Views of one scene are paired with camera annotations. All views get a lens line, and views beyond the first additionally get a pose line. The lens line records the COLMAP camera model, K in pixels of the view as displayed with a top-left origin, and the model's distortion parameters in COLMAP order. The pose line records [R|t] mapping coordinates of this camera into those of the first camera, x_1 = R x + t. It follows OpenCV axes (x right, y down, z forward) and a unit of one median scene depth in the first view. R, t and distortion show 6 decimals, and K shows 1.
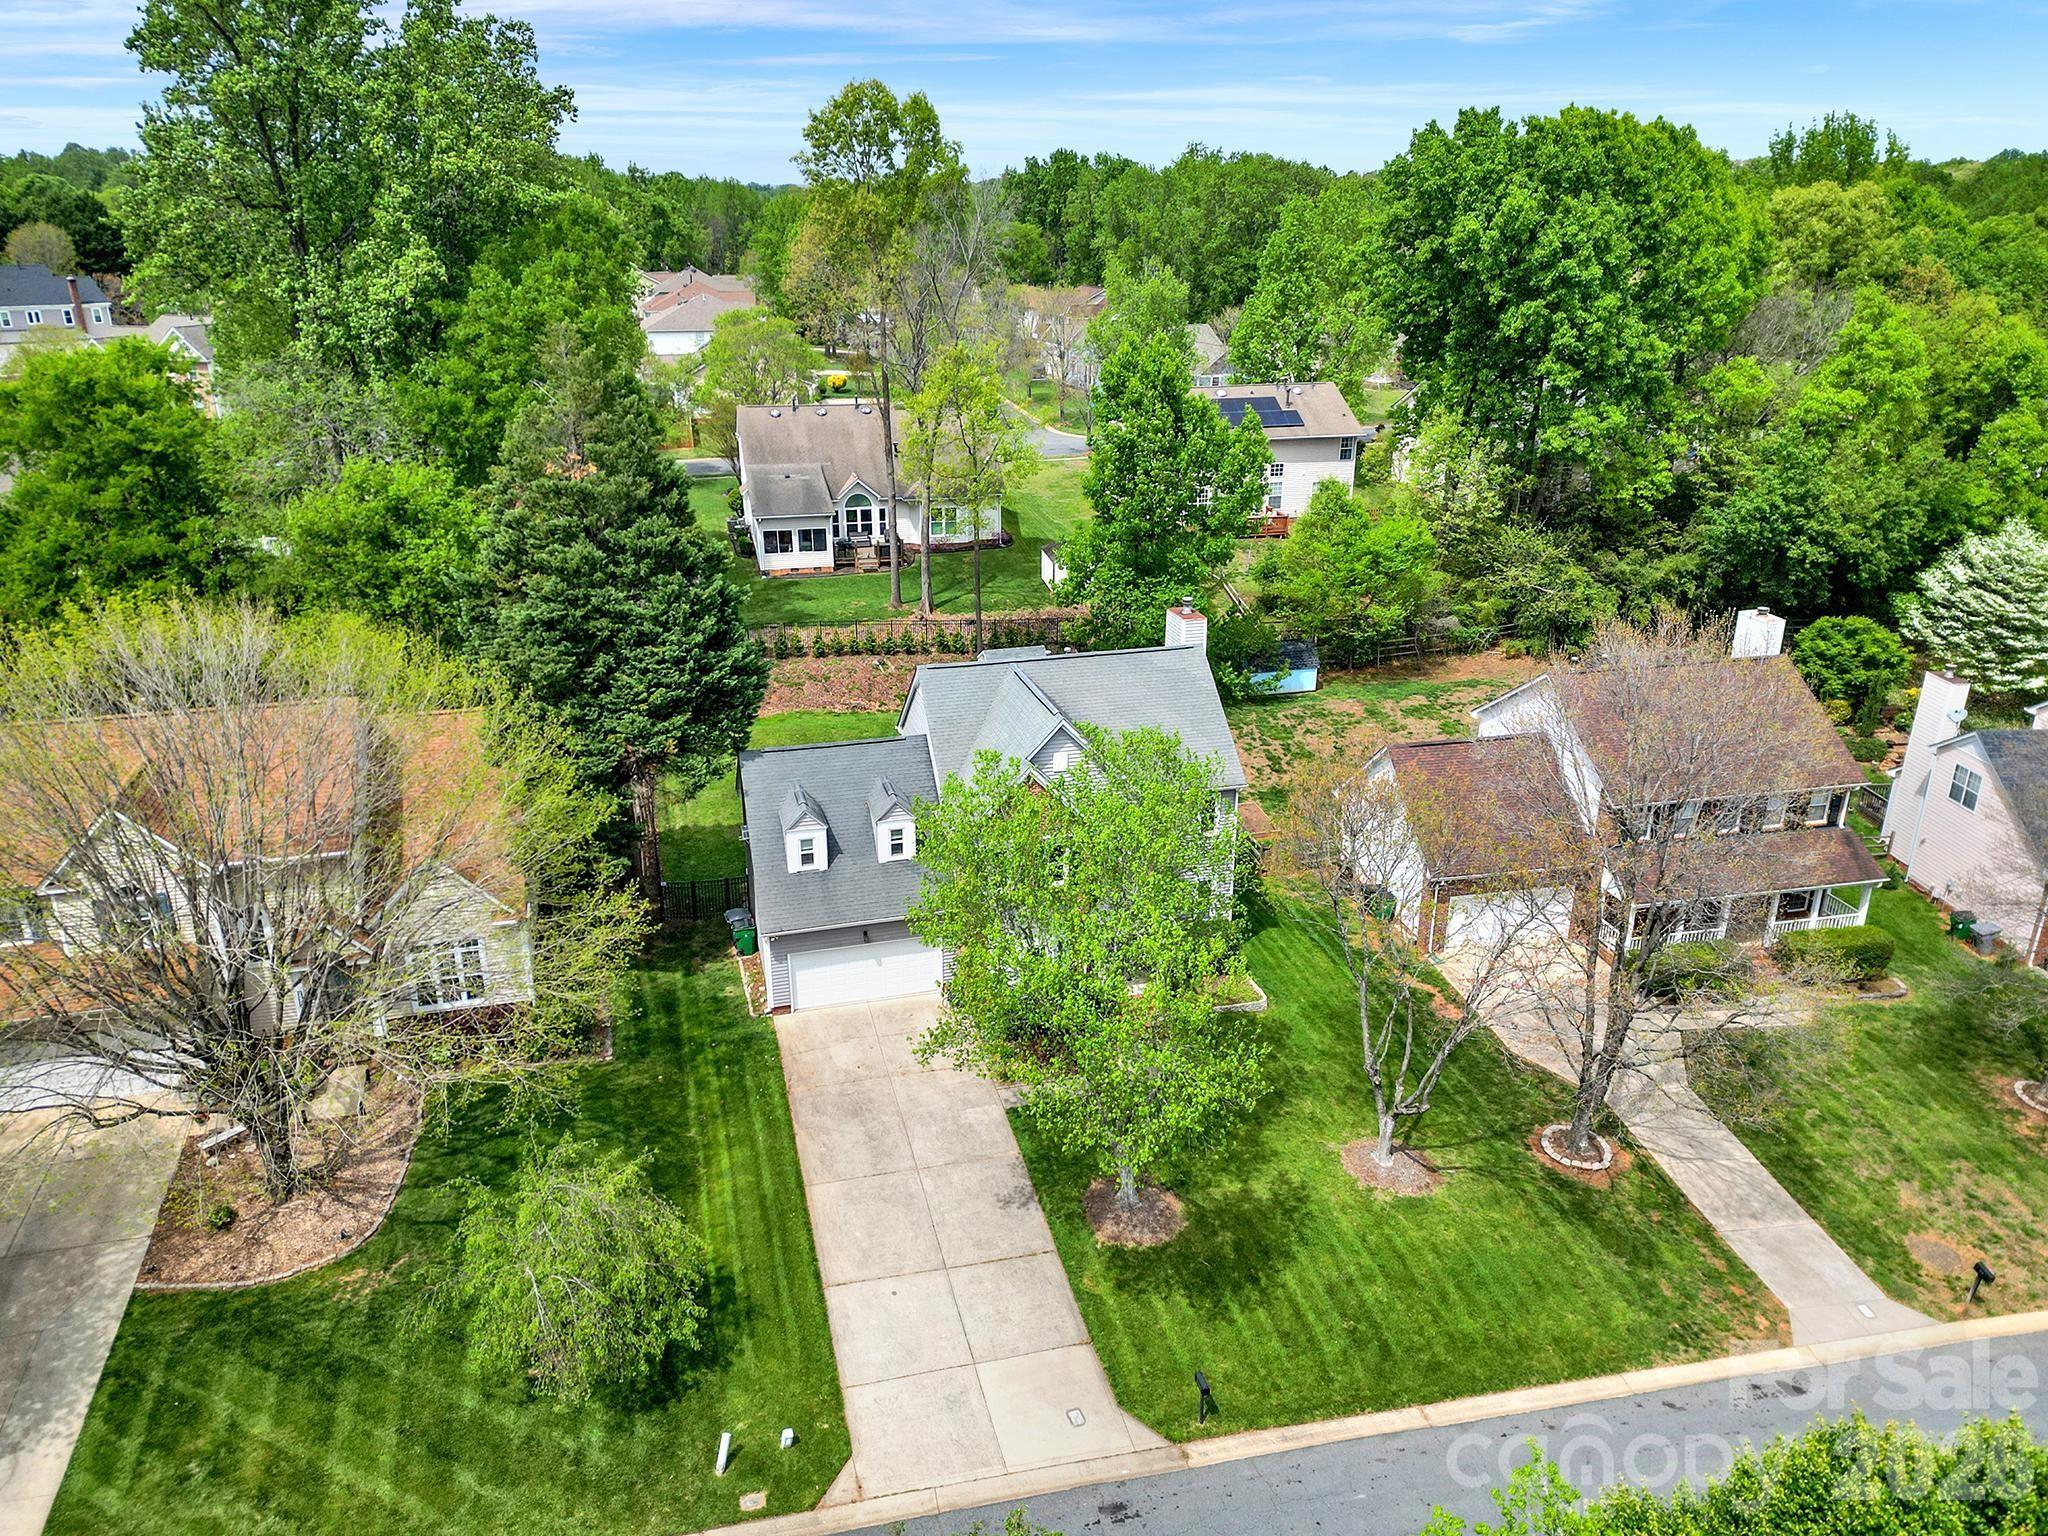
lens RADIAL K [[1462.9, 0, 1027.3], [0, 1462.9, 759.2], [0, 0, 1]] dist [0.041832, -0.020992]
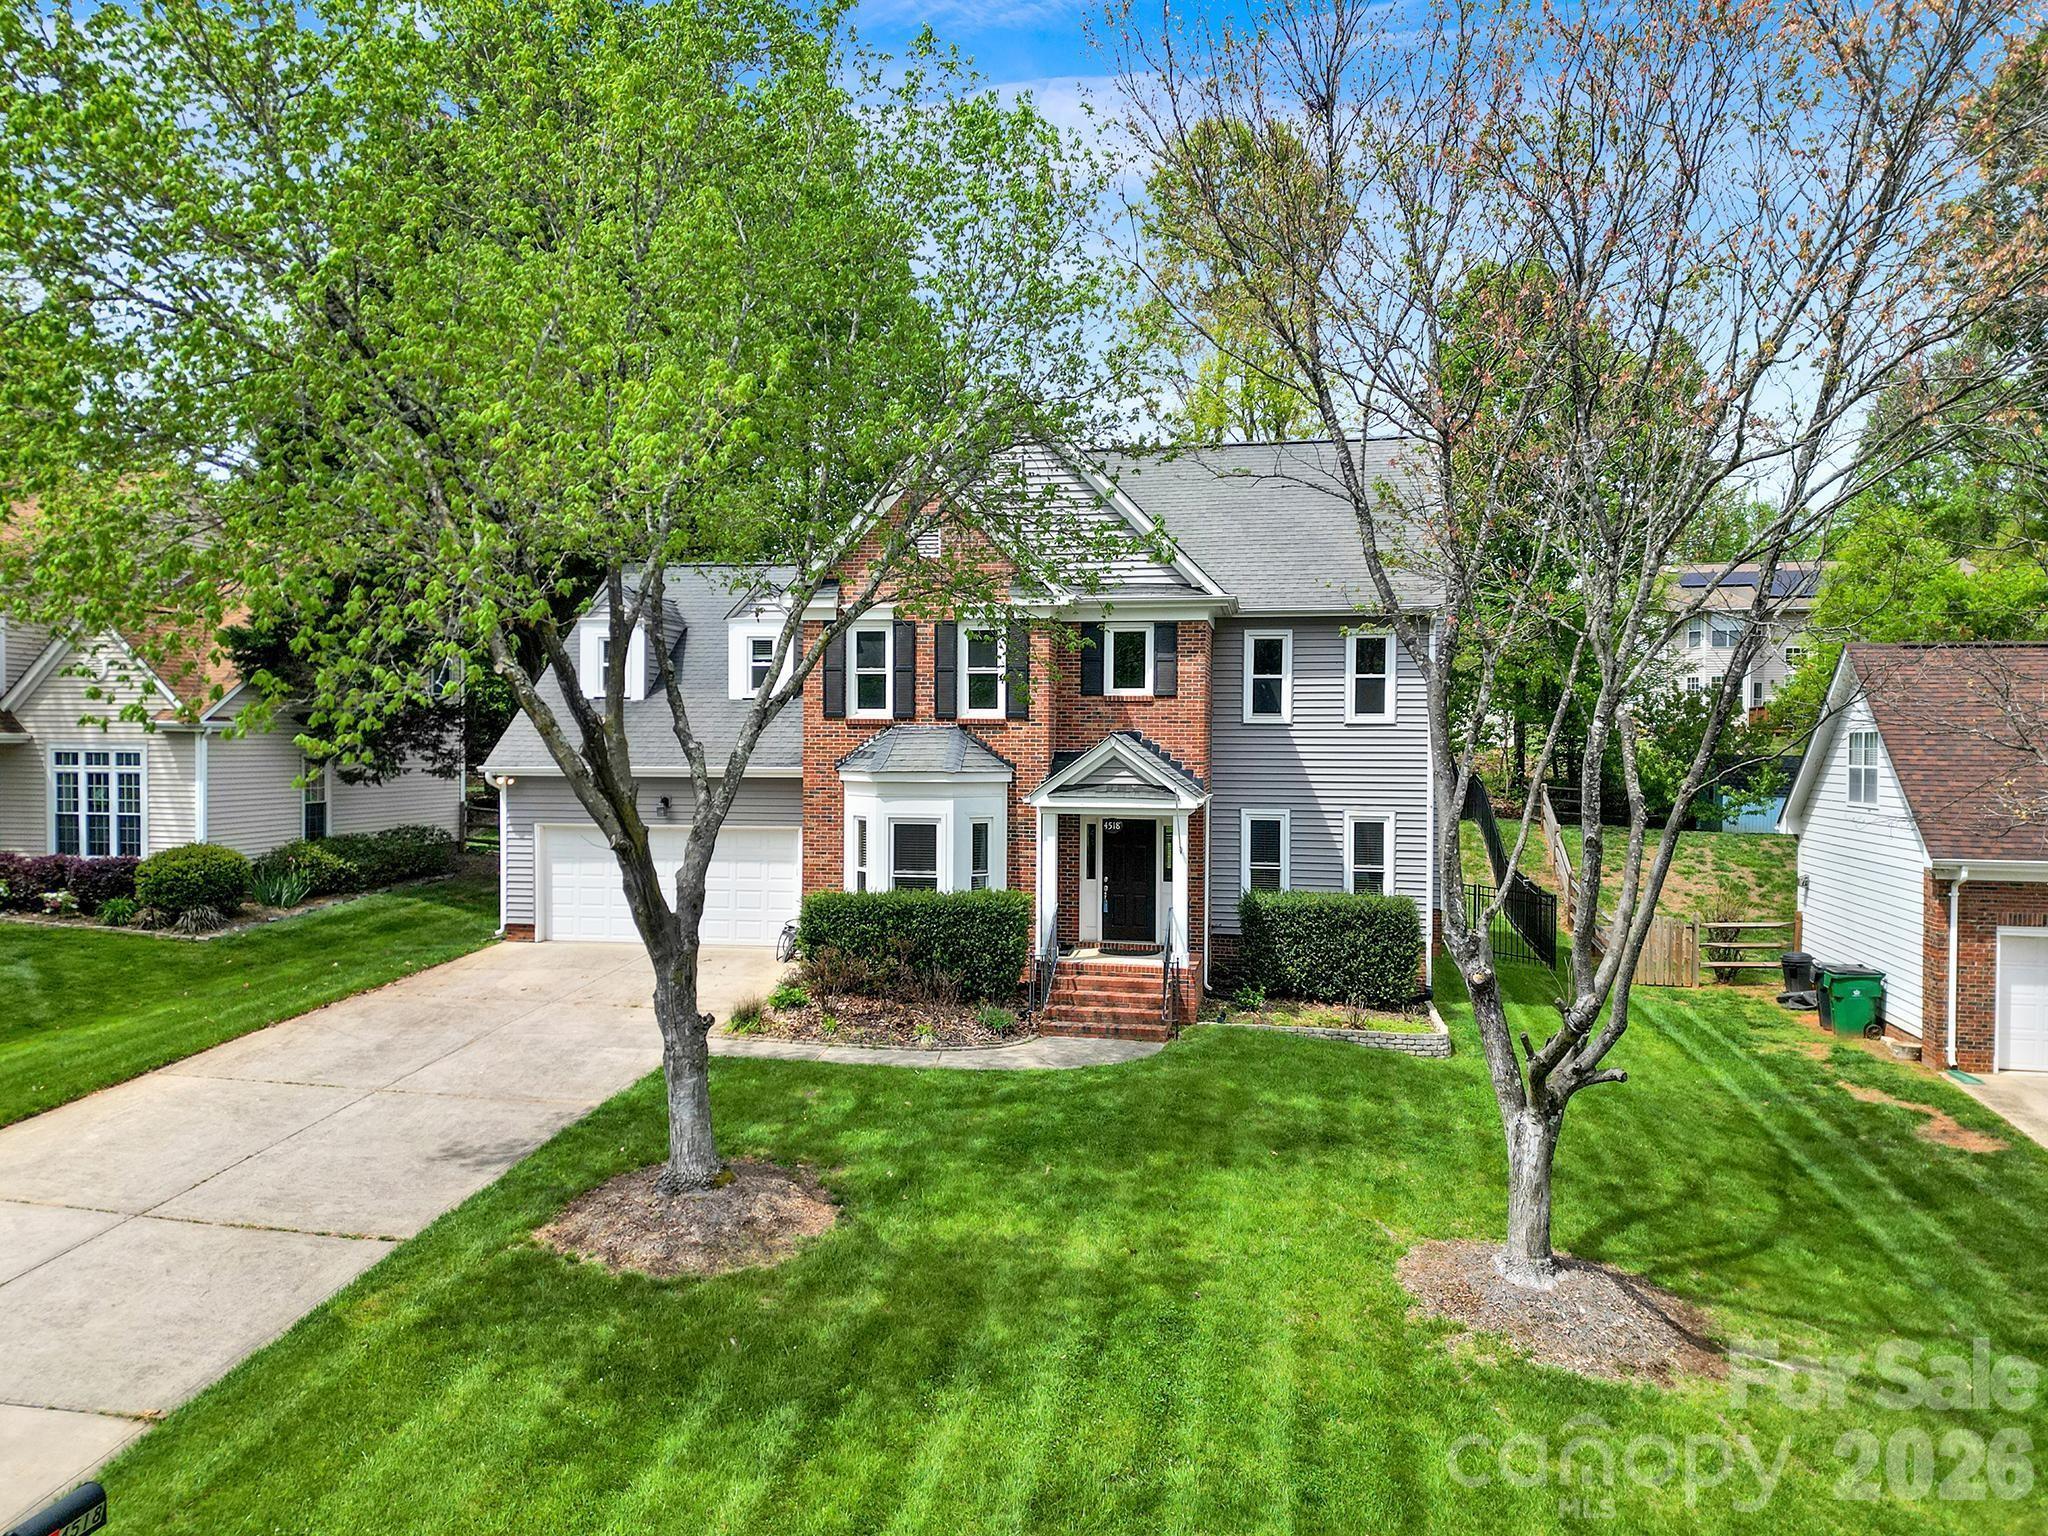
lens RADIAL K [[1462.9, 0, 1022.9], [0, 1462.9, 774.0], [0, 0, 1]] dist [0.041832, -0.020992]
pose [[0.899923, 0.013881, -0.435828, 0.275645], [-0.160007, 0.940283, -0.300444, 0.278351], [0.405631, 0.340112, 0.848403, 0.638401]]
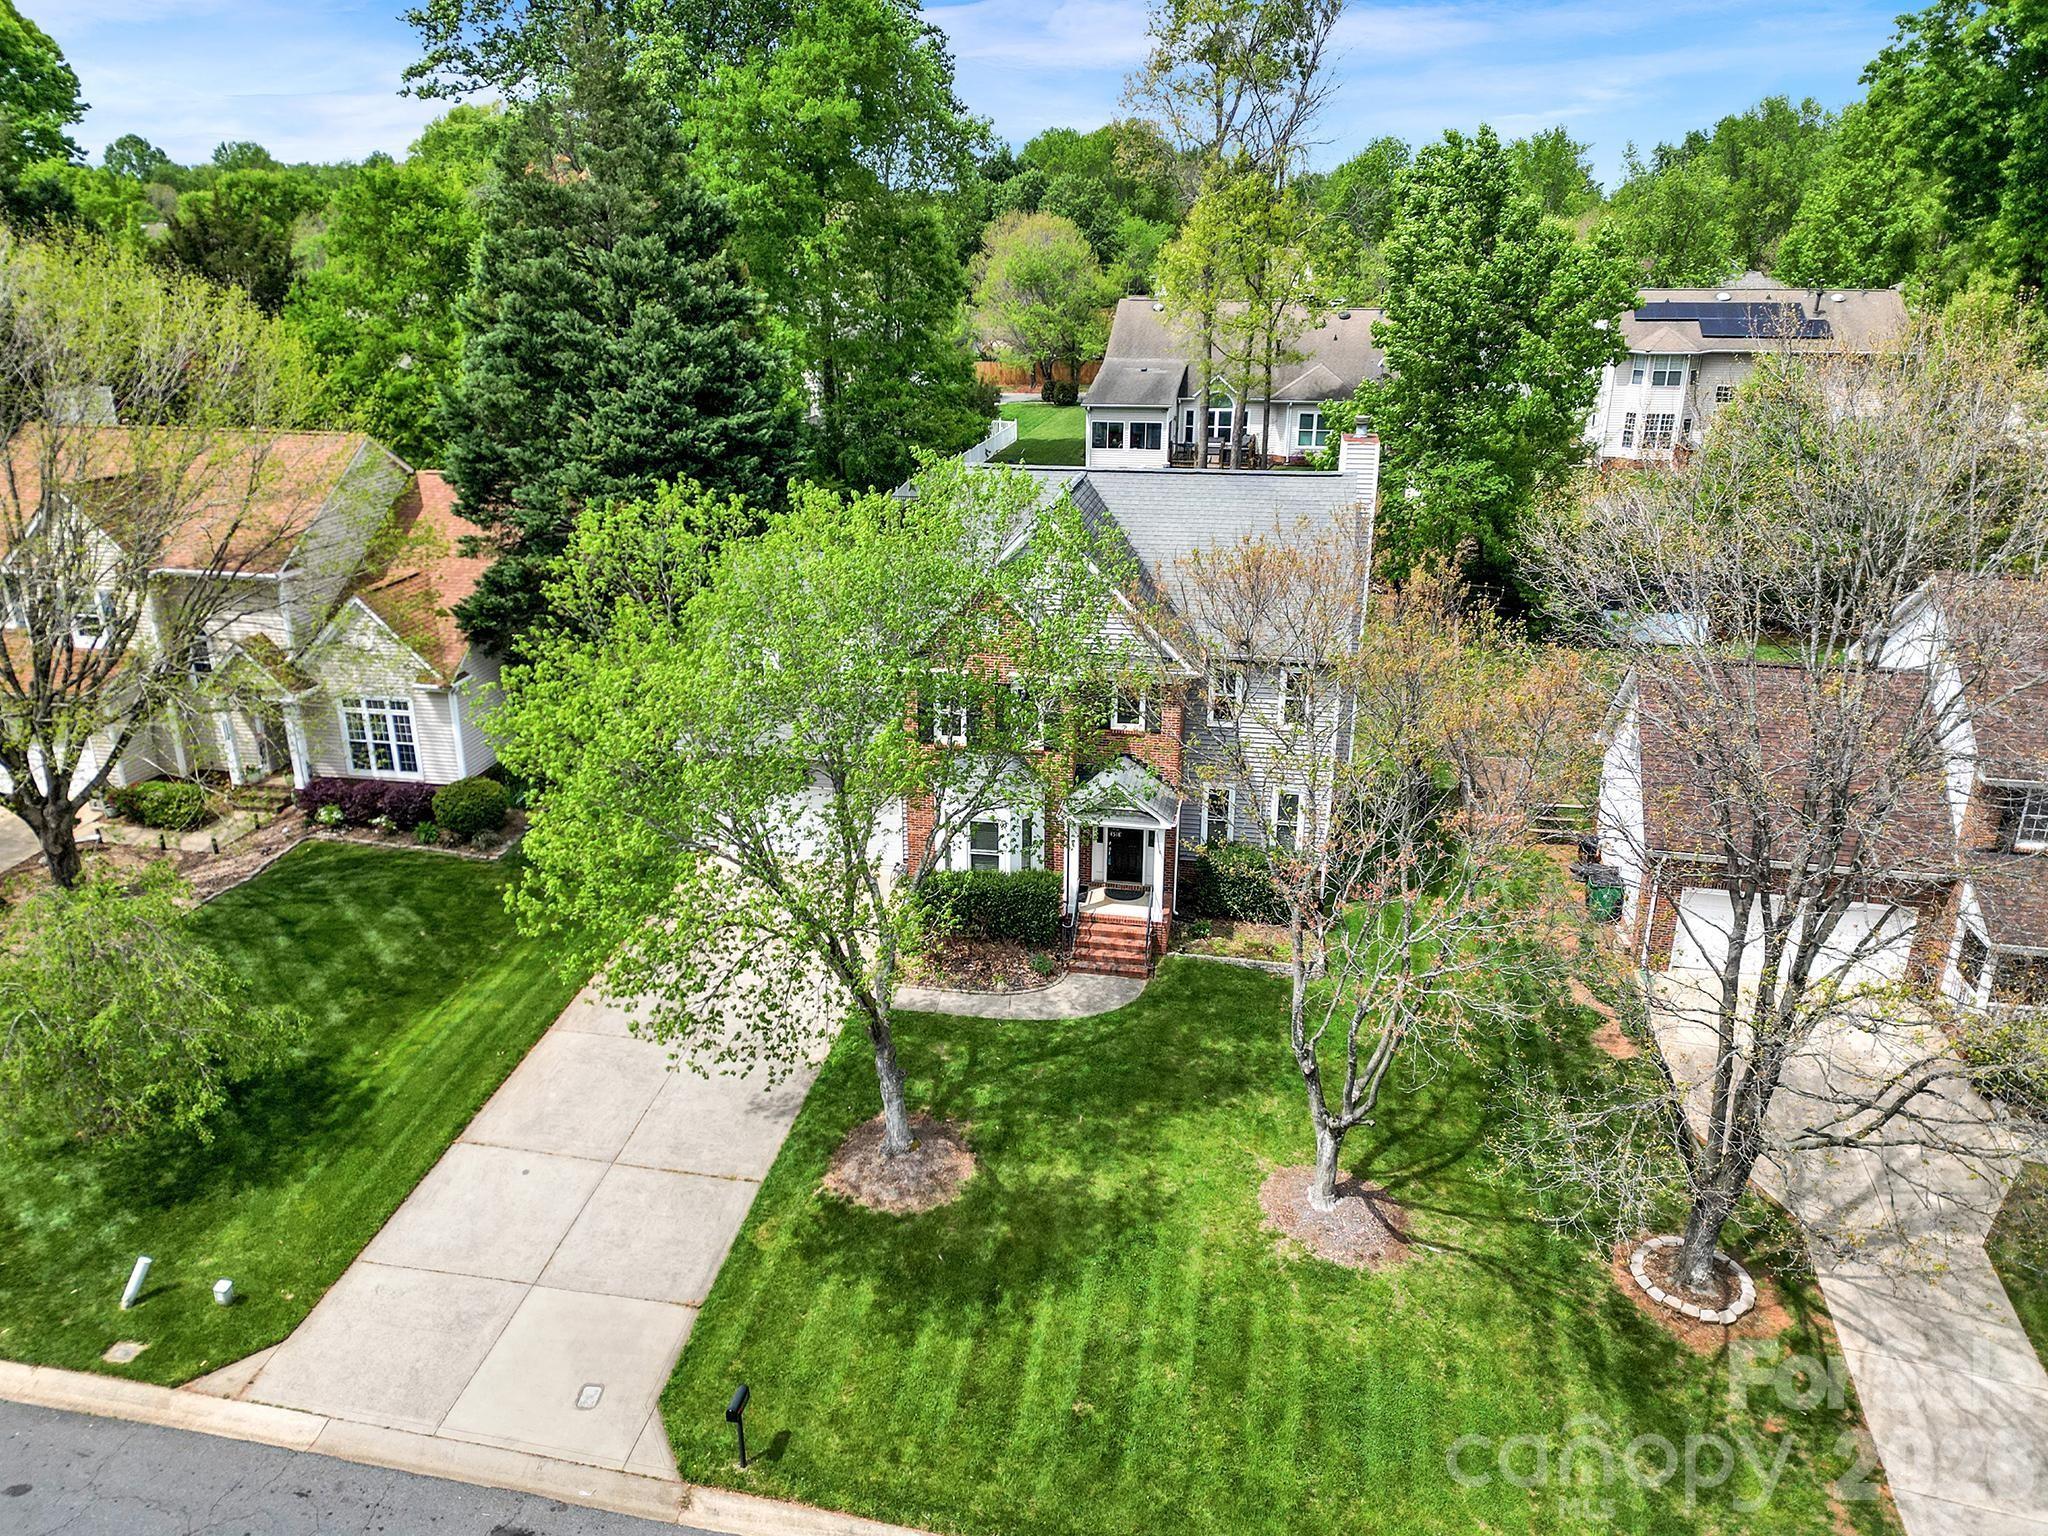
lens RADIAL K [[1462.9, 0, 1022.2], [0, 1462.9, 765.8], [0, 0, 1]] dist [0.041832, -0.020992]
pose [[0.904044, 0.144815, -0.402161, 0.346120], [-0.153023, 0.988152, 0.011836, 0.097206], [0.399110, 0.050840, 0.915492, 0.349739]]
